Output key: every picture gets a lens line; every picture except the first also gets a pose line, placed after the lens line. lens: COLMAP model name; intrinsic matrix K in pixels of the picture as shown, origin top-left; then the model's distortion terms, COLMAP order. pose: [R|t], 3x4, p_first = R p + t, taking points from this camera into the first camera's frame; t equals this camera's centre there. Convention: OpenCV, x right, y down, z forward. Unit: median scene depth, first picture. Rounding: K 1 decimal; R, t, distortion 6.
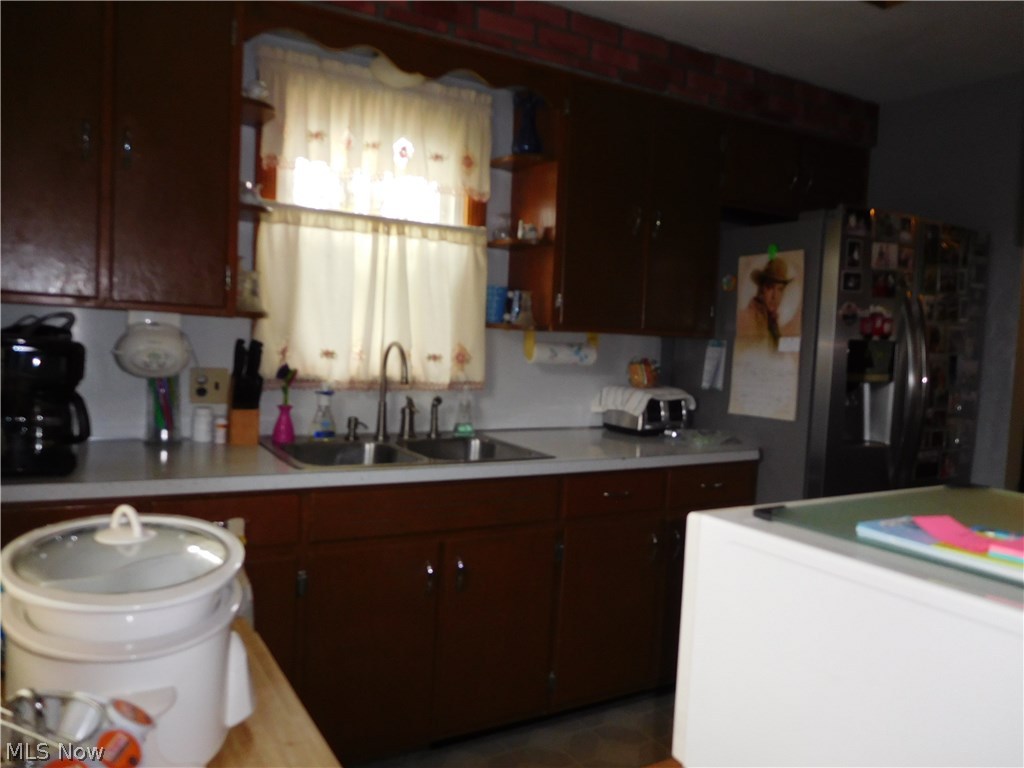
lens RADIAL K [[768.8, 0, 512.0], [0, 768.8, 384.0], [0, 0, 1]] dist [-0.005343, 0.001577]
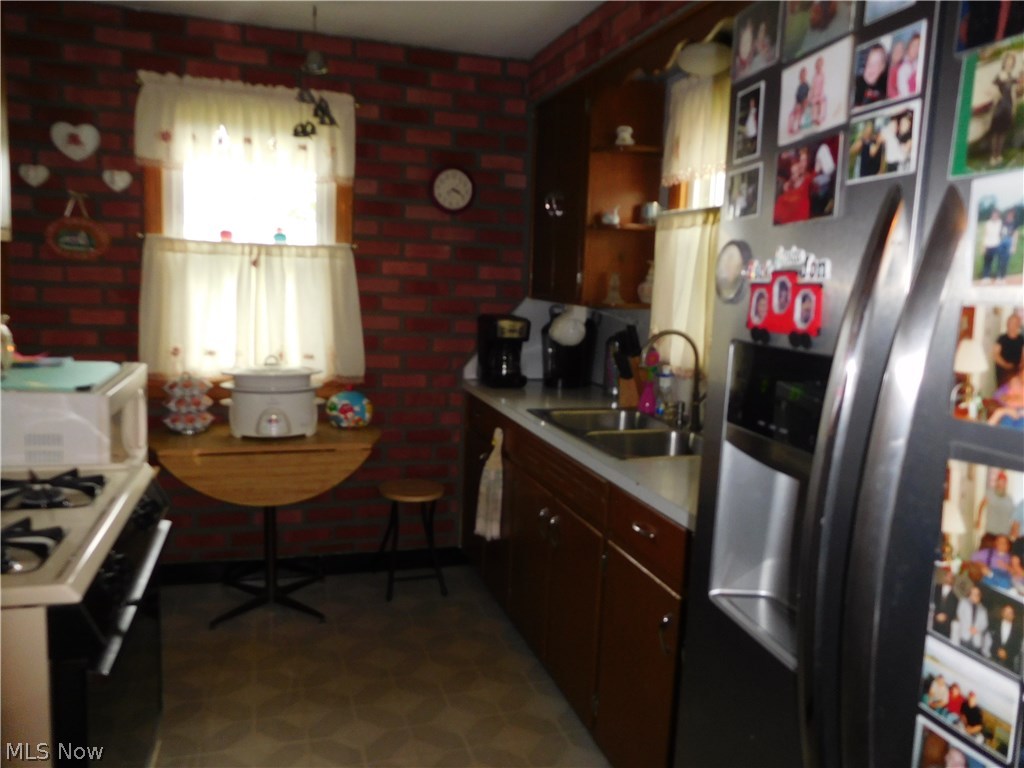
lens RADIAL K [[768.8, 0, 512.0], [0, 768.8, 384.0], [0, 0, 1]] dist [-0.005343, 0.001577]
pose [[-0.220477, 0.076125, -0.972417, 0.850440], [-0.119016, 0.987401, 0.104283, -0.063658], [0.968104, 0.138725, -0.208639, 0.969279]]
